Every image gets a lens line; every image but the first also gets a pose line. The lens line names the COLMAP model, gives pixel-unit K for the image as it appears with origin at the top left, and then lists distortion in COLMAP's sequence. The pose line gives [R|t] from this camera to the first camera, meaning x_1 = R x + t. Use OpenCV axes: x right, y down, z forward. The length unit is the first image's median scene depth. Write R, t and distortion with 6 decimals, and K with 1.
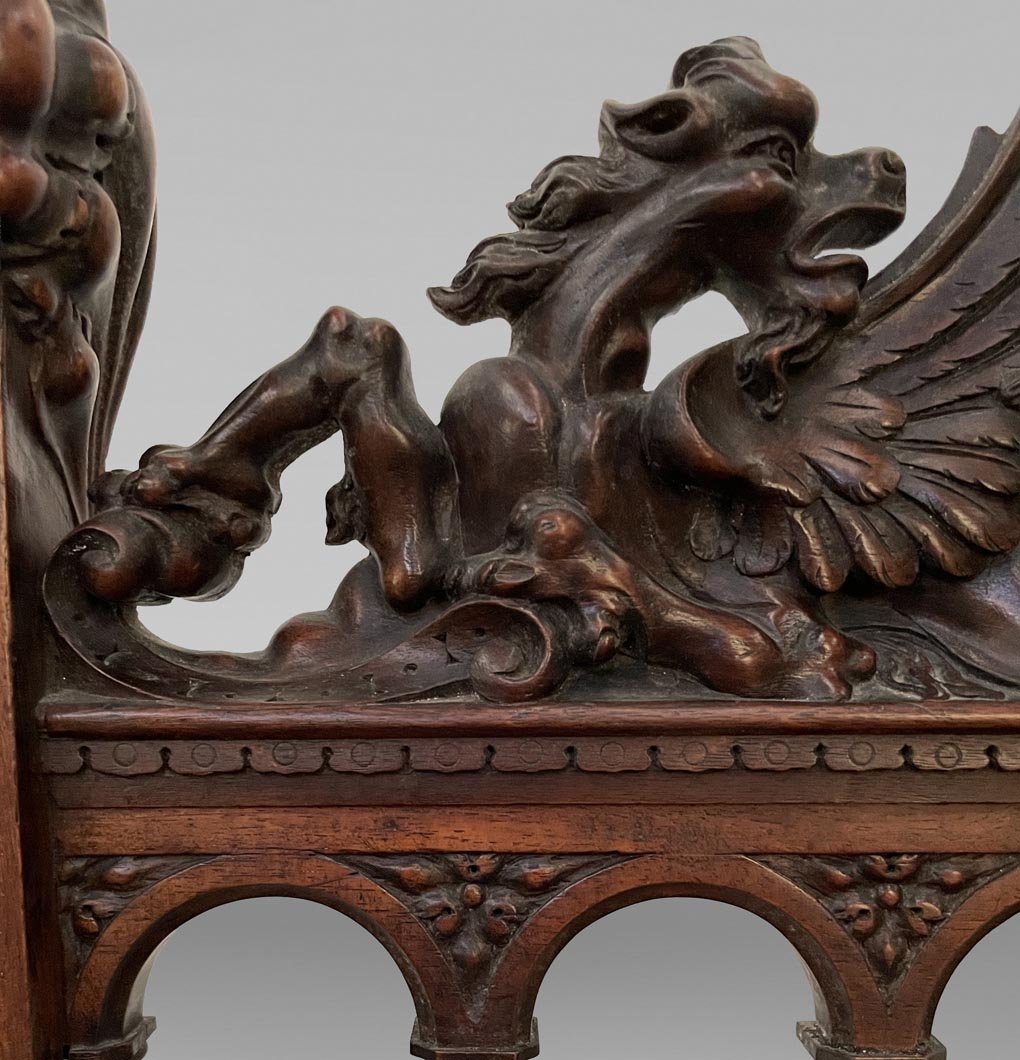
lens RADIAL K [[1128.8, 0, 508.9], [0, 1128.8, 764.9], [0, 0, 1]] dist [0.066407, -0.103792]
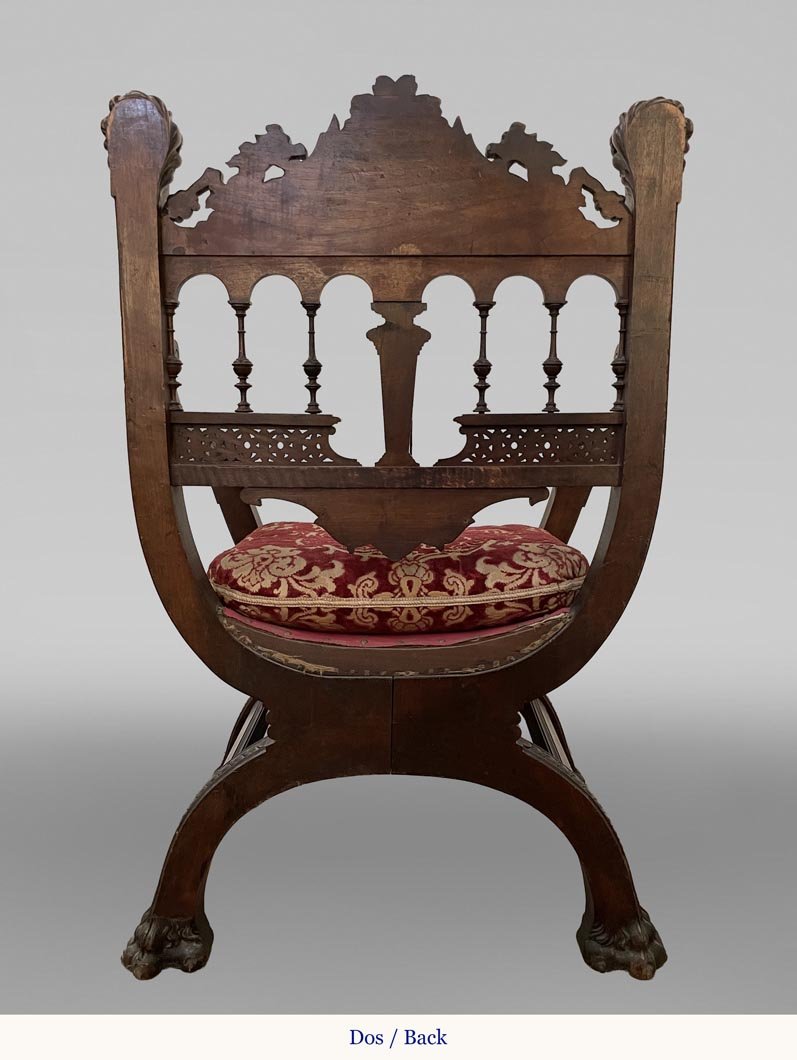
lens RADIAL K [[792.6, 0, 417.7], [0, 792.6, 530.7], [0, 0, 1]] dist [0.033753, -0.000056]
pose [[0.999178, -0.003595, 0.040368, 0.711825], [0.000747, 0.997522, 0.070356, 1.125372], [-0.040520, -0.070268, 0.996705, -3.125450]]
